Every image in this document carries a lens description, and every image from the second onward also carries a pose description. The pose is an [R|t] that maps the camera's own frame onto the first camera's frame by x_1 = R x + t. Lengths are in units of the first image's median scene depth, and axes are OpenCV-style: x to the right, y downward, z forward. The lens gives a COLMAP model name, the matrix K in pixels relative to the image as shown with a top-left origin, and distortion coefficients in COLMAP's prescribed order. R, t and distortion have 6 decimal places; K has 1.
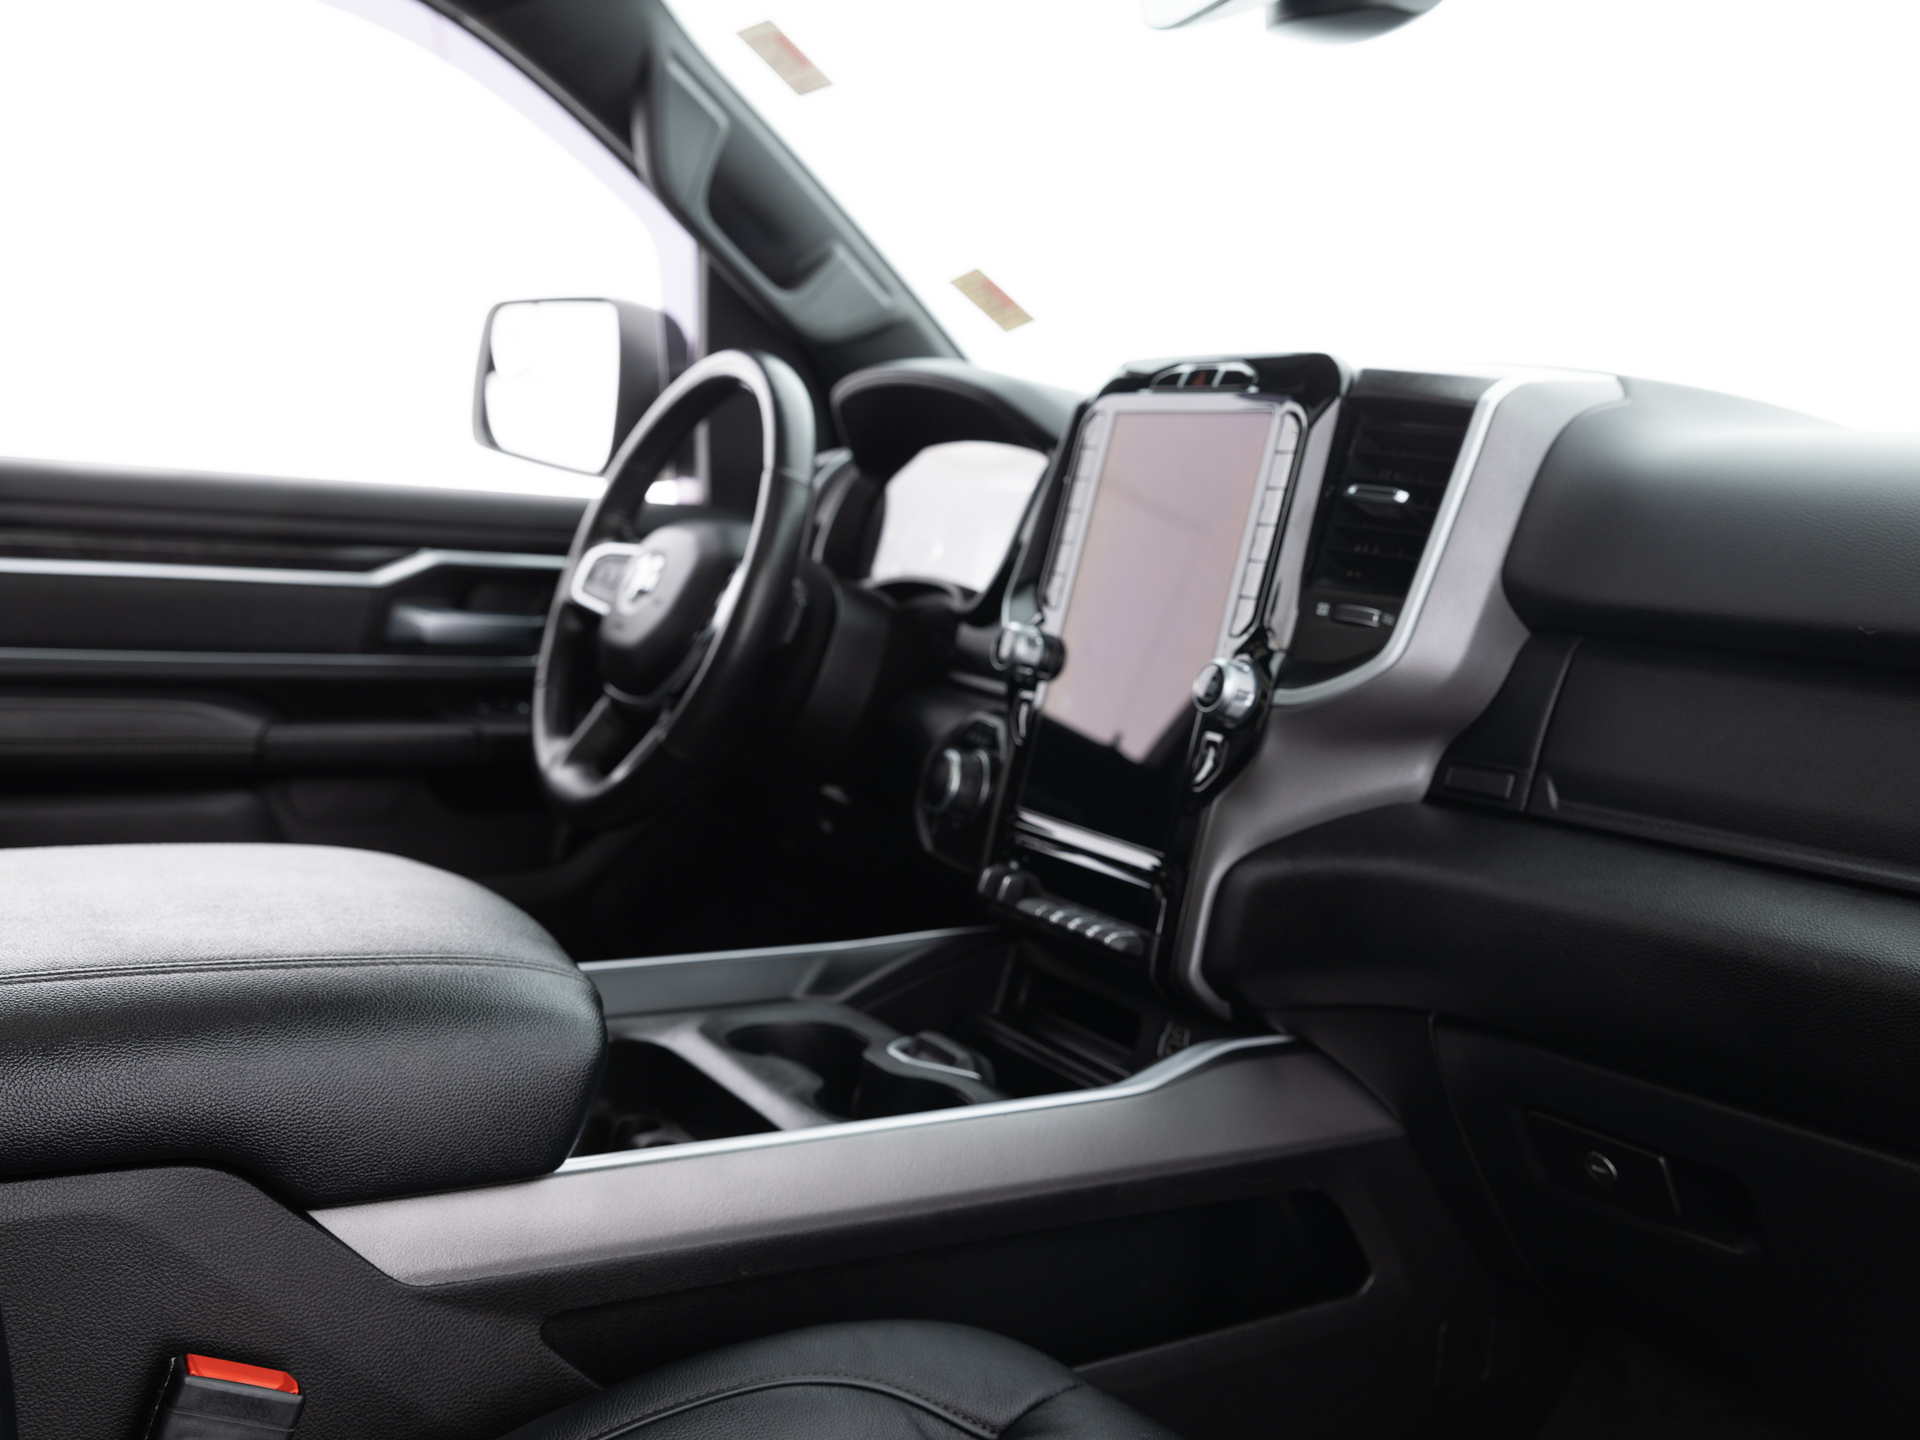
lens RADIAL K [[2037.7, 0, 960.0], [0, 2037.7, 720.0], [0, 0, 1]] dist [0.018782, 0.005321]
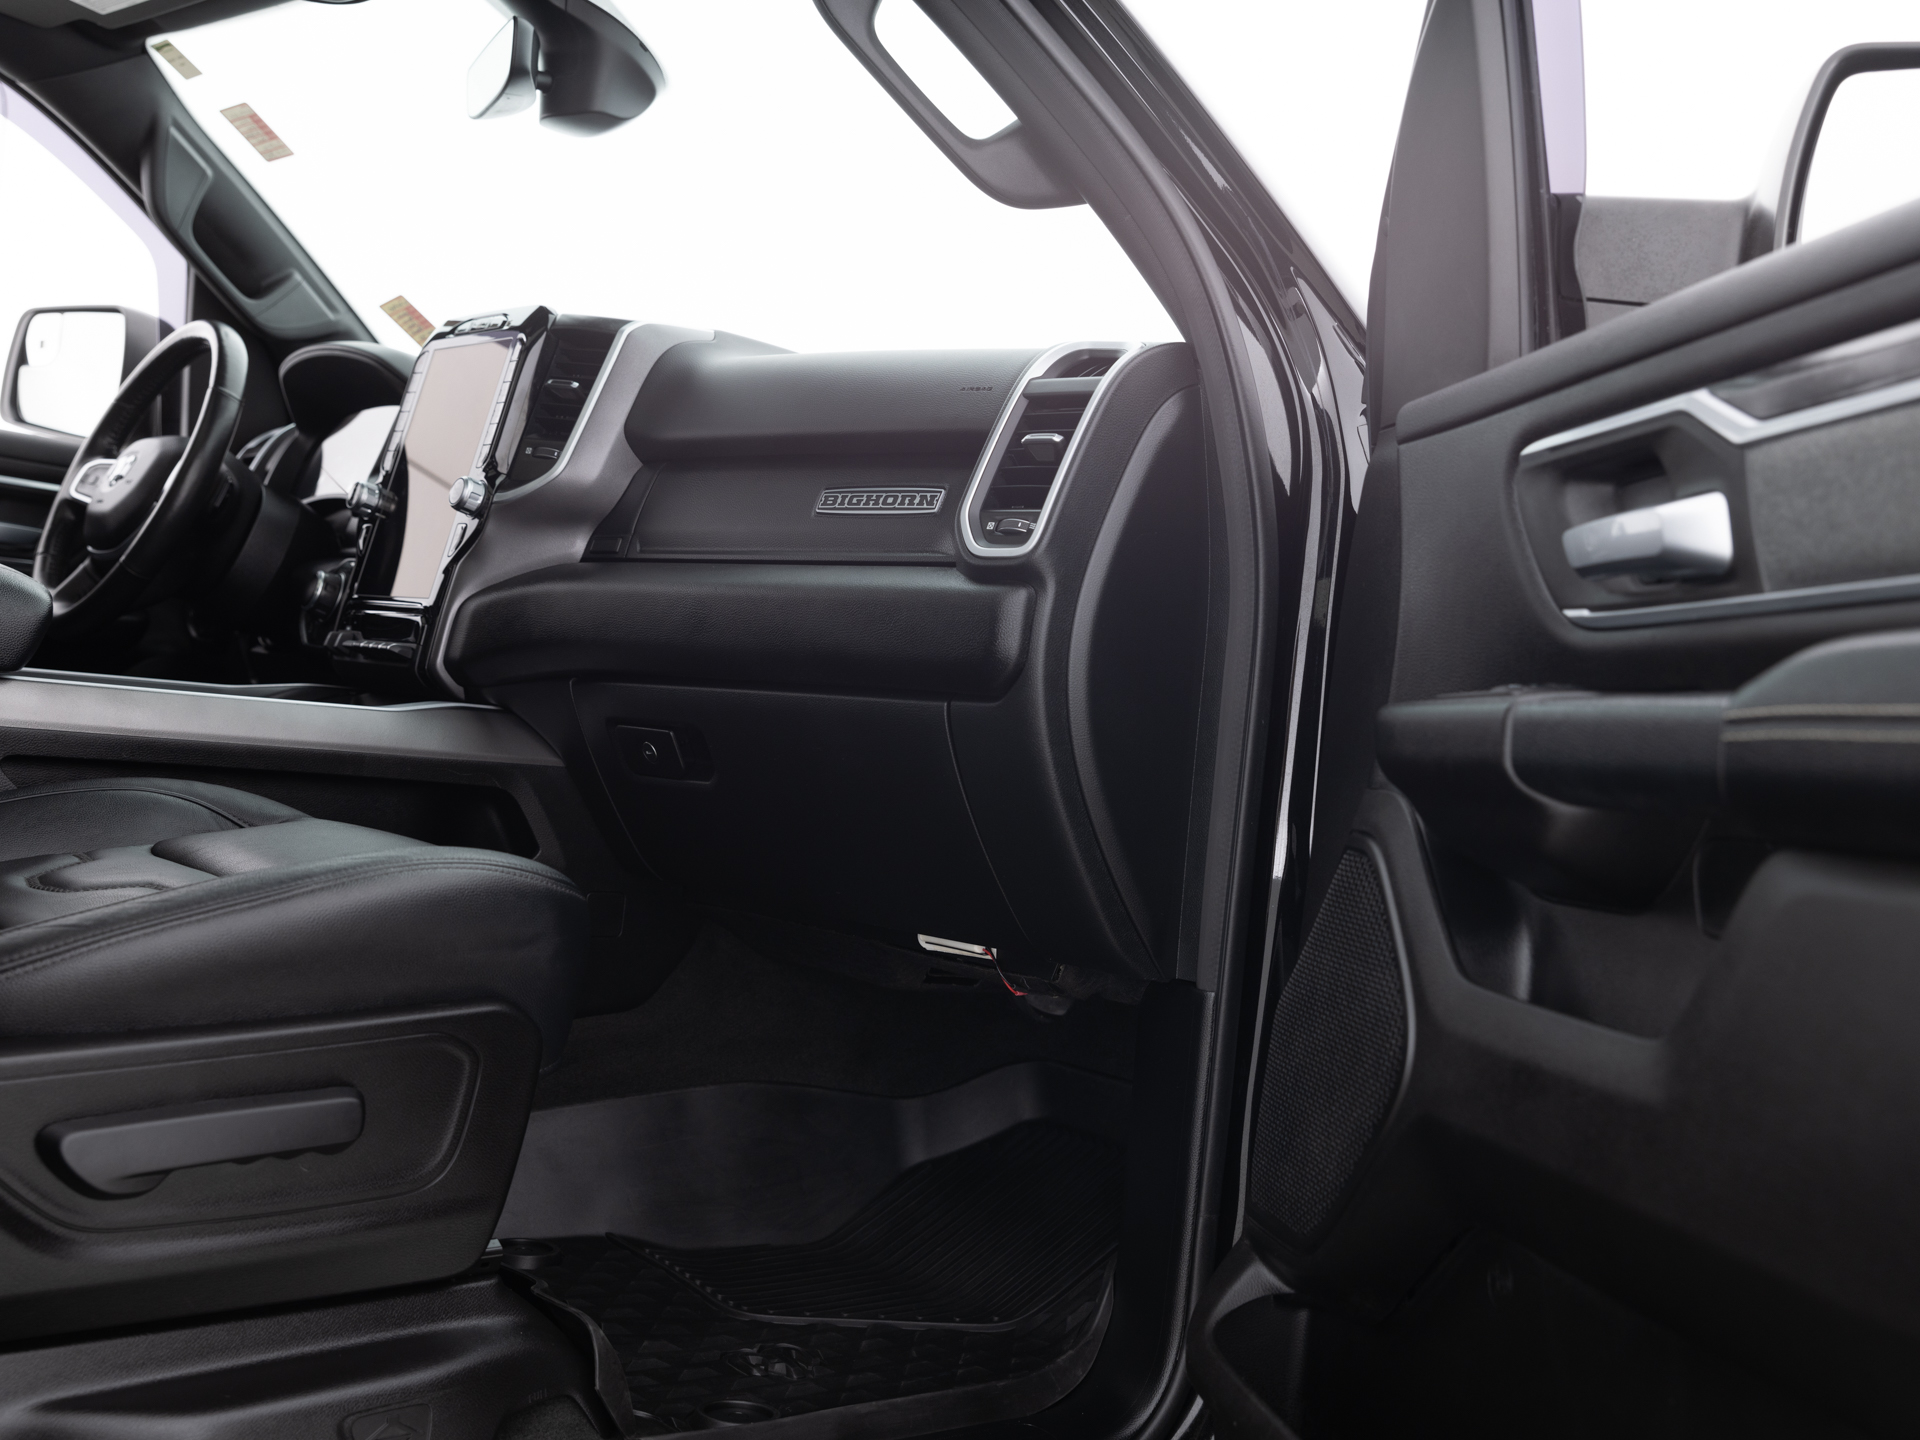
lens RADIAL K [[2037.7, 0, 960.0], [0, 2037.7, 720.0], [0, 0, 1]] dist [0.018782, 0.005321]
pose [[0.979801, 0.045934, 0.194626, 0.150127], [-0.027313, 0.994880, -0.097302, 0.228628], [-0.198099, 0.090021, 0.976039, -0.488875]]
